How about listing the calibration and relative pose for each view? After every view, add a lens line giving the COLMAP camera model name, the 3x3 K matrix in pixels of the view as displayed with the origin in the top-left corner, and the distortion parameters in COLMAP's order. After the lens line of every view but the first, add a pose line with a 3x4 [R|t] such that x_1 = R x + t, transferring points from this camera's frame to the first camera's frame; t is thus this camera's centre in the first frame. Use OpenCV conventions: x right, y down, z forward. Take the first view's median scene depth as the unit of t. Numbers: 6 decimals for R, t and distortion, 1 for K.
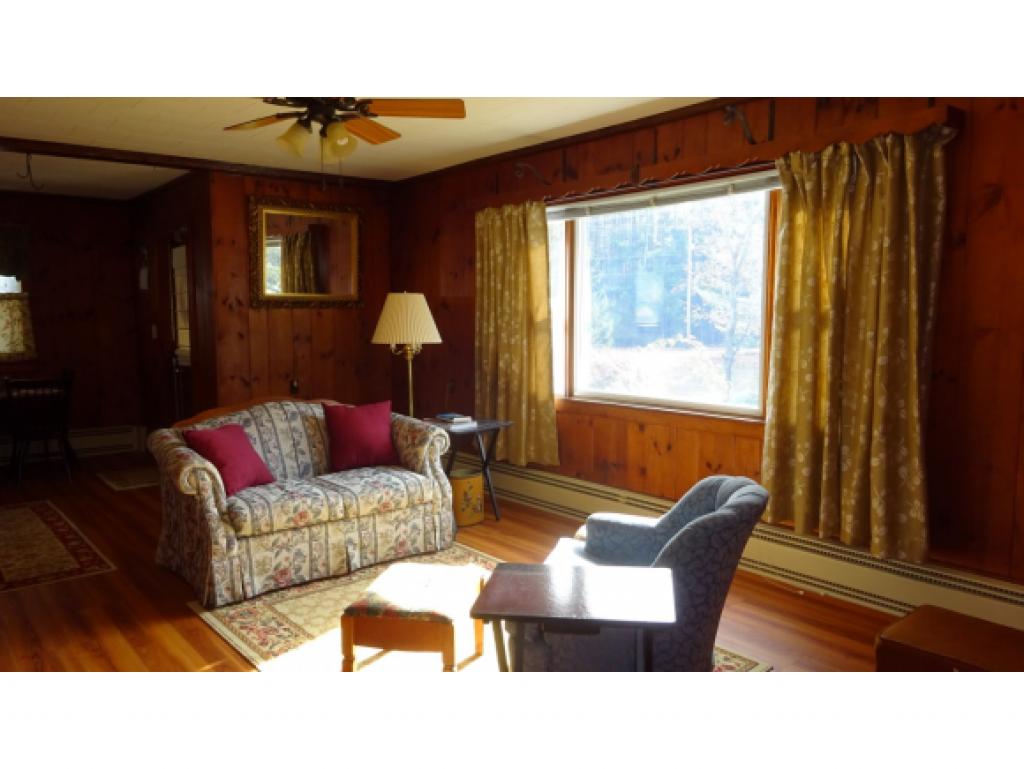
lens RADIAL K [[746.4, 0, 507.9], [0, 746.4, 385.8], [0, 0, 1]] dist [-0.007645, -0.000751]
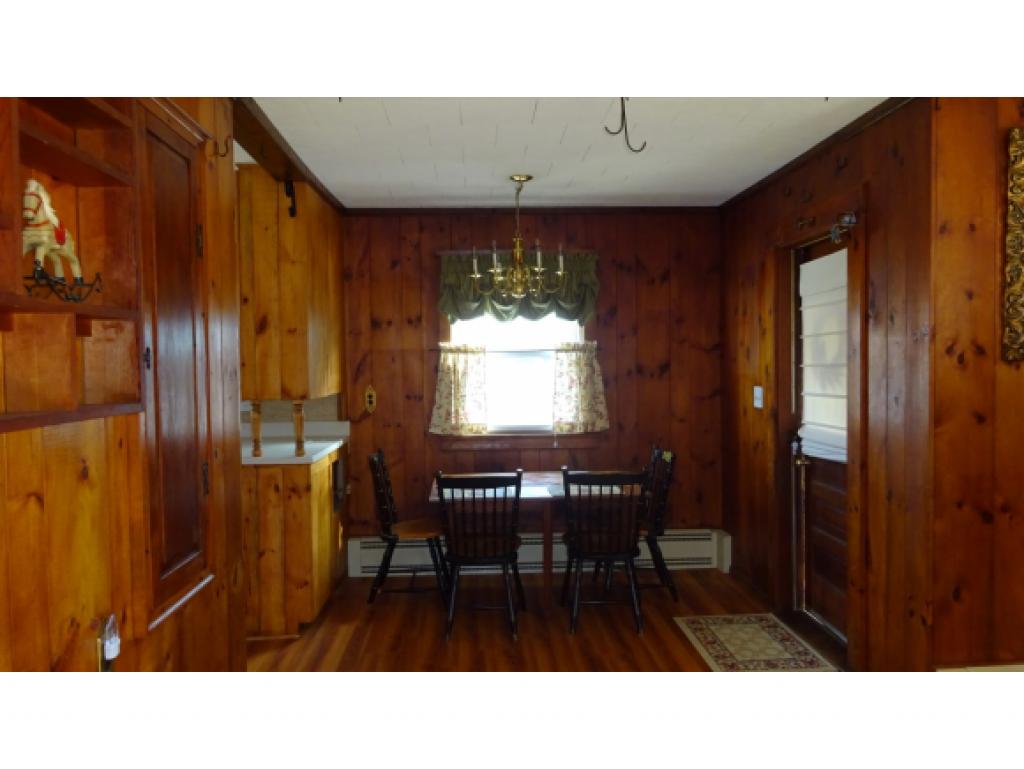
lens RADIAL K [[746.4, 0, 512.8], [0, 746.4, 383.2], [0, 0, 1]] dist [-0.007645, -0.000751]
pose [[0.799323, 0.007171, -0.600859, -0.239276], [-0.045315, 0.997801, -0.048375, -0.040691], [0.599191, 0.065895, 0.797890, 0.332523]]
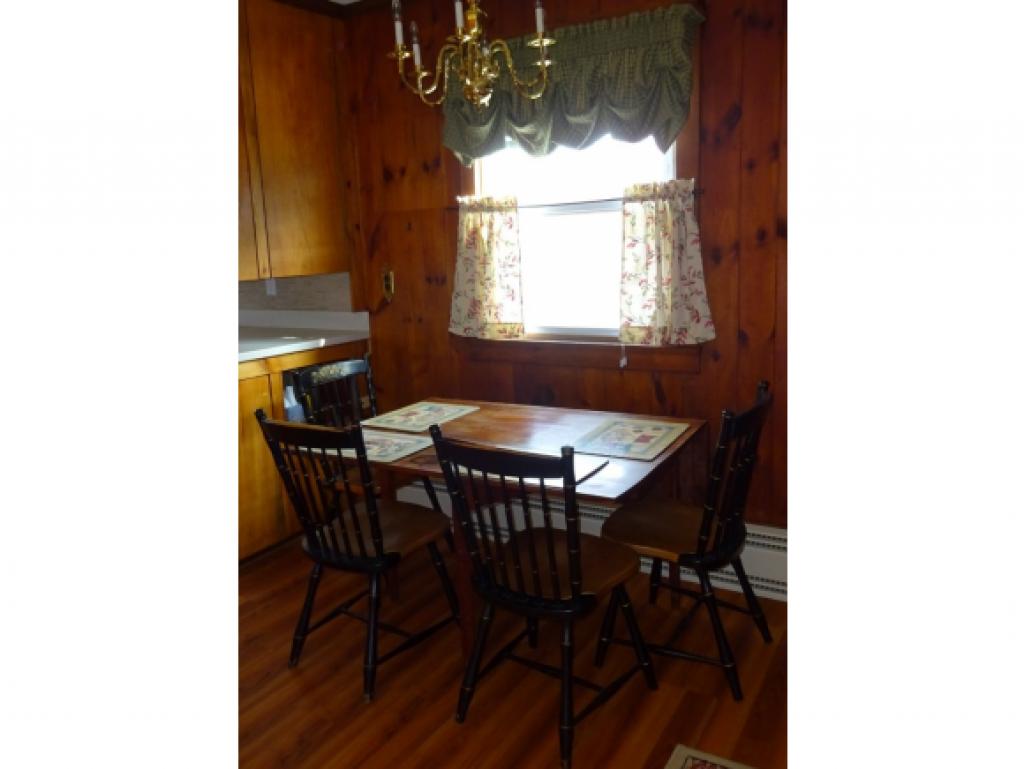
lens RADIAL K [[746.4, 0, 479.2], [0, 746.4, 365.6], [0, 0, 1]] dist [-0.007645, -0.000751]
pose [[0.328462, 0.132816, -0.935133, -0.262767], [-0.058094, 0.991030, 0.120350, -0.058211], [0.942729, 0.014795, 0.333231, 0.636000]]
